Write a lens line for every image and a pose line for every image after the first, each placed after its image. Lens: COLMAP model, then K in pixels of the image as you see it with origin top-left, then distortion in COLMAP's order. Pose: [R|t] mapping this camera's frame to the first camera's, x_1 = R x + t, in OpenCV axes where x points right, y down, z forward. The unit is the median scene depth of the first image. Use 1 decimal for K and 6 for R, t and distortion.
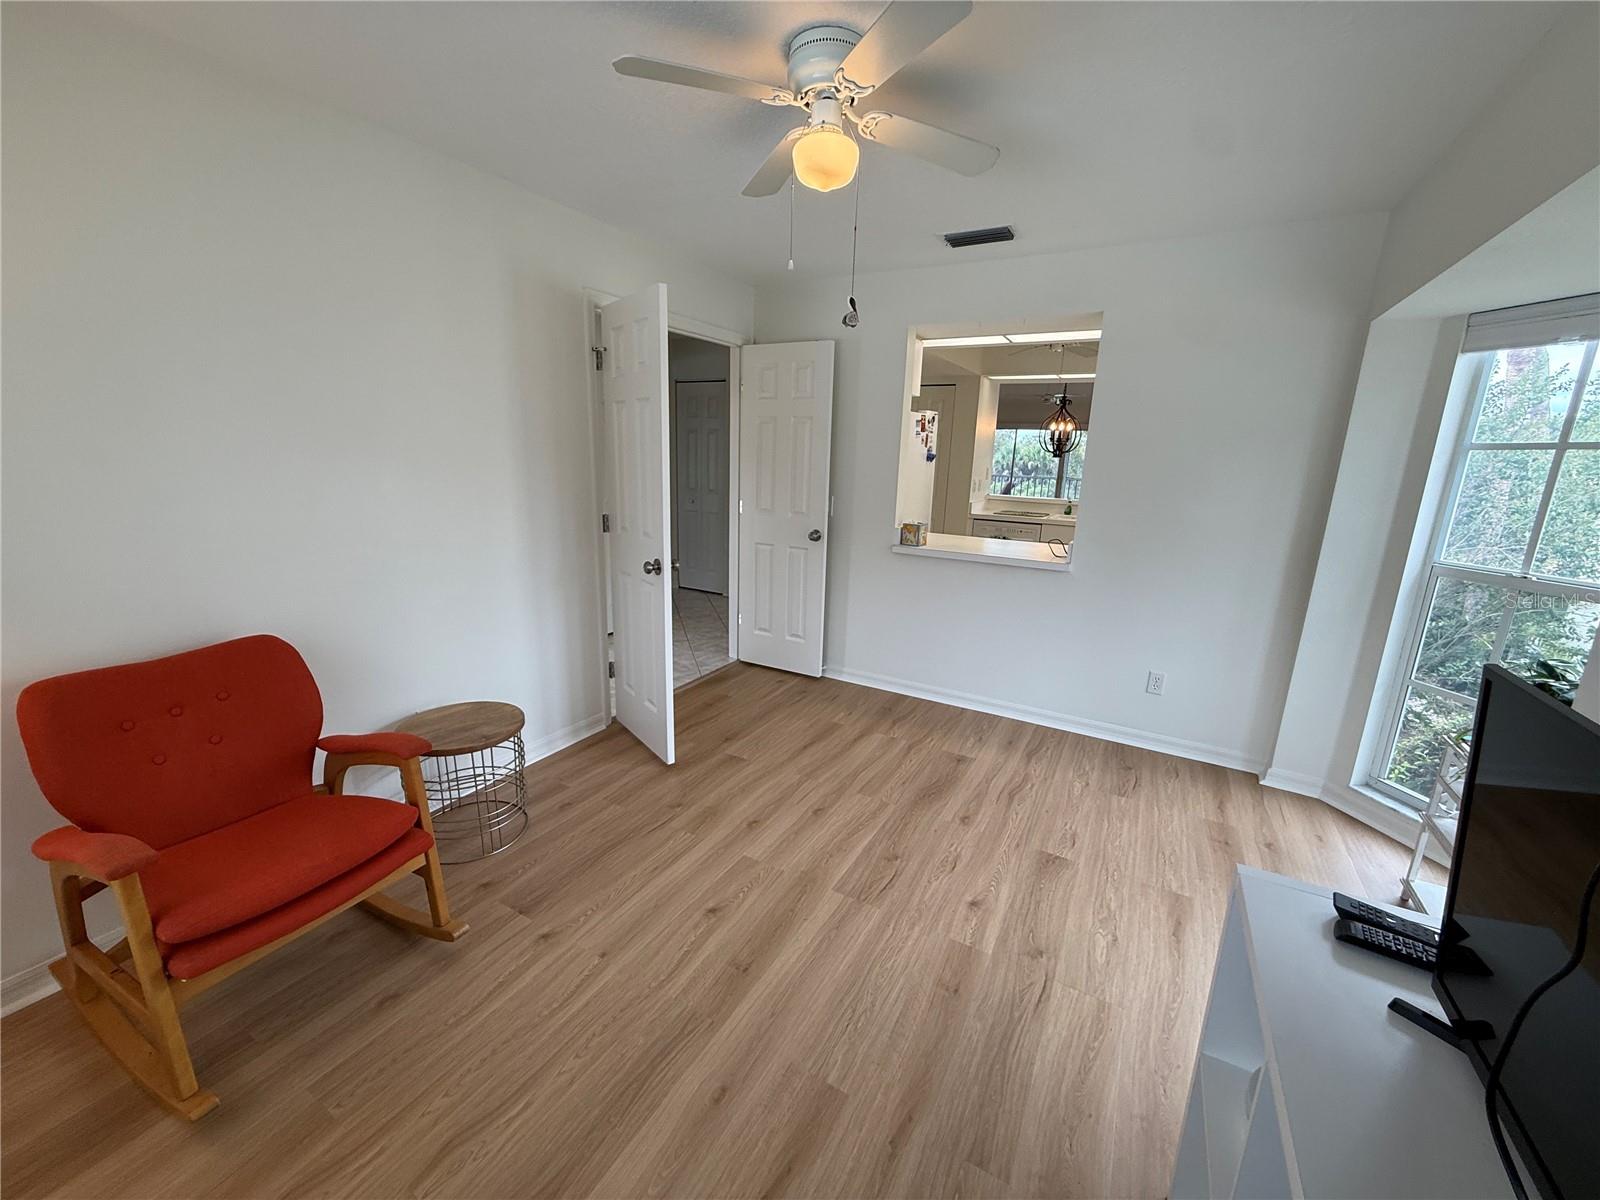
lens RADIAL K [[636.8, 0, 803.9], [0, 636.8, 600.6], [0, 0, 1]] dist [-0.000050, 0.000917]
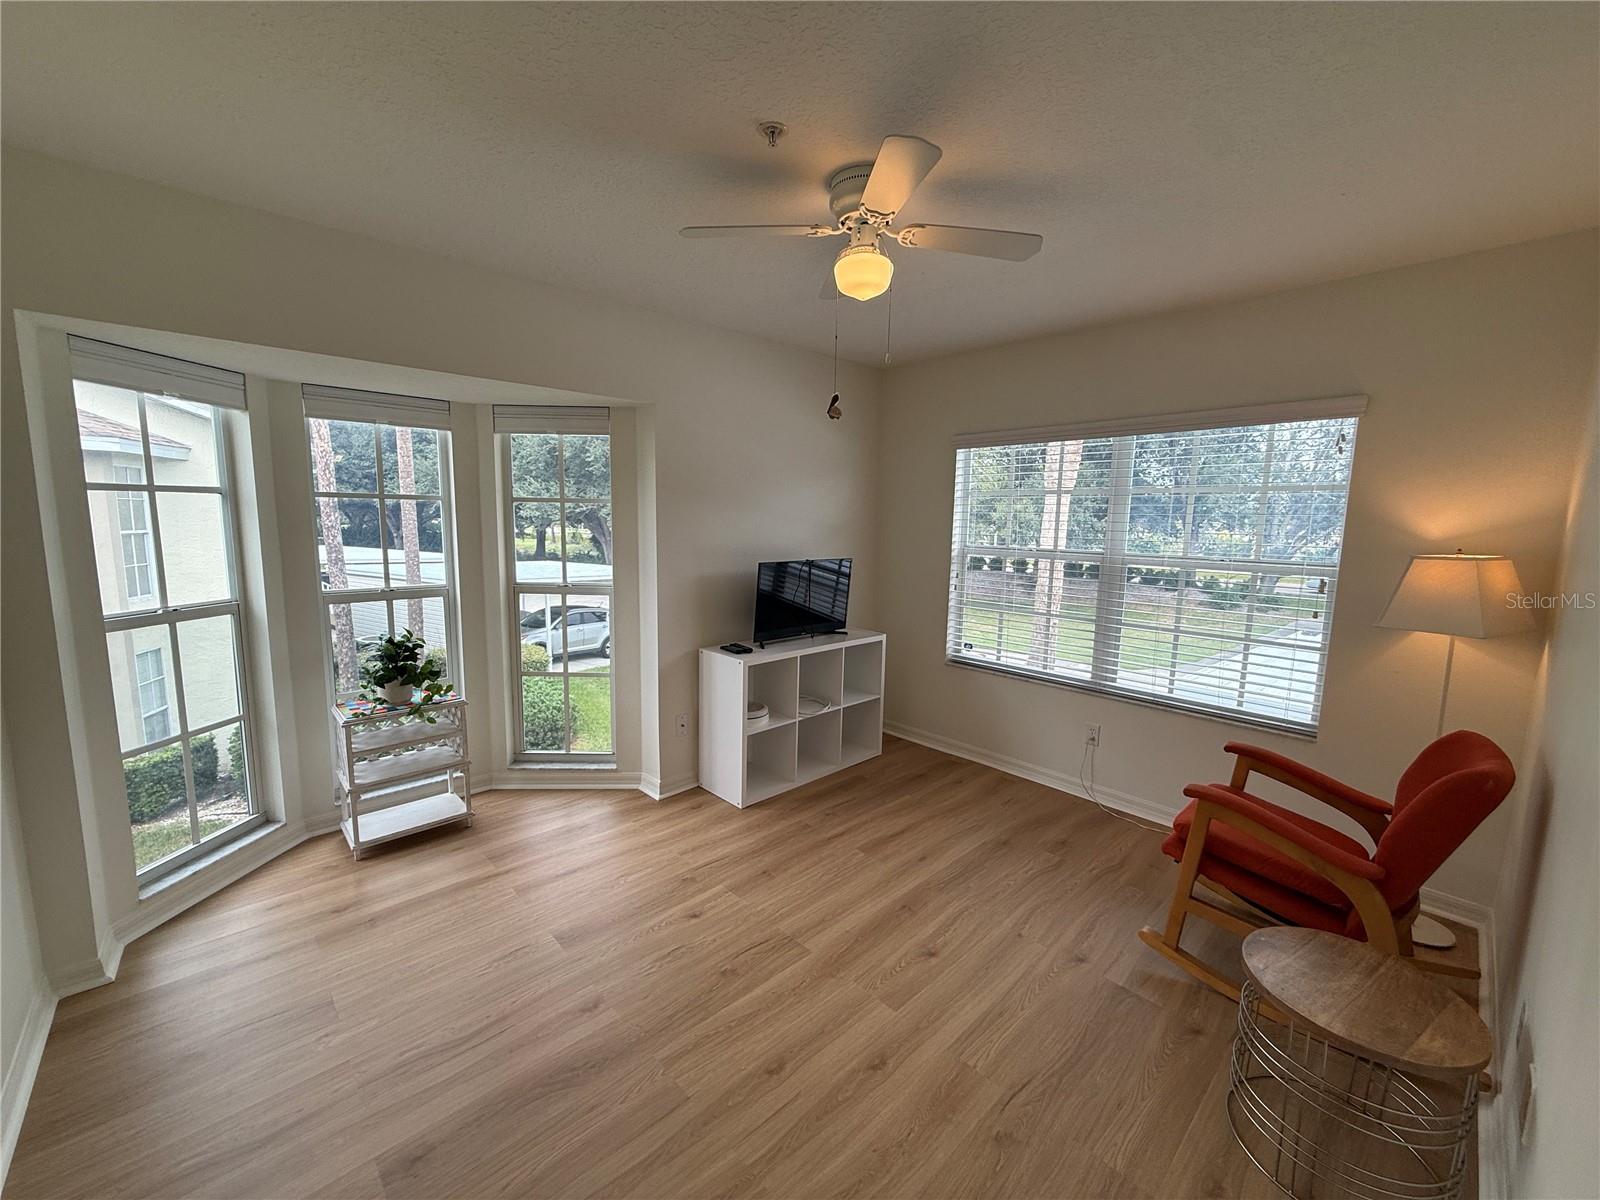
lens RADIAL K [[636.8, 0, 802.0], [0, 636.8, 597.9], [0, 0, 1]] dist [-0.000050, 0.000917]
pose [[-0.952744, -0.088213, 0.290683, -0.183767], [0.021980, 0.934380, 0.355598, -0.428145], [-0.302977, 0.345183, -0.888287, 1.709217]]
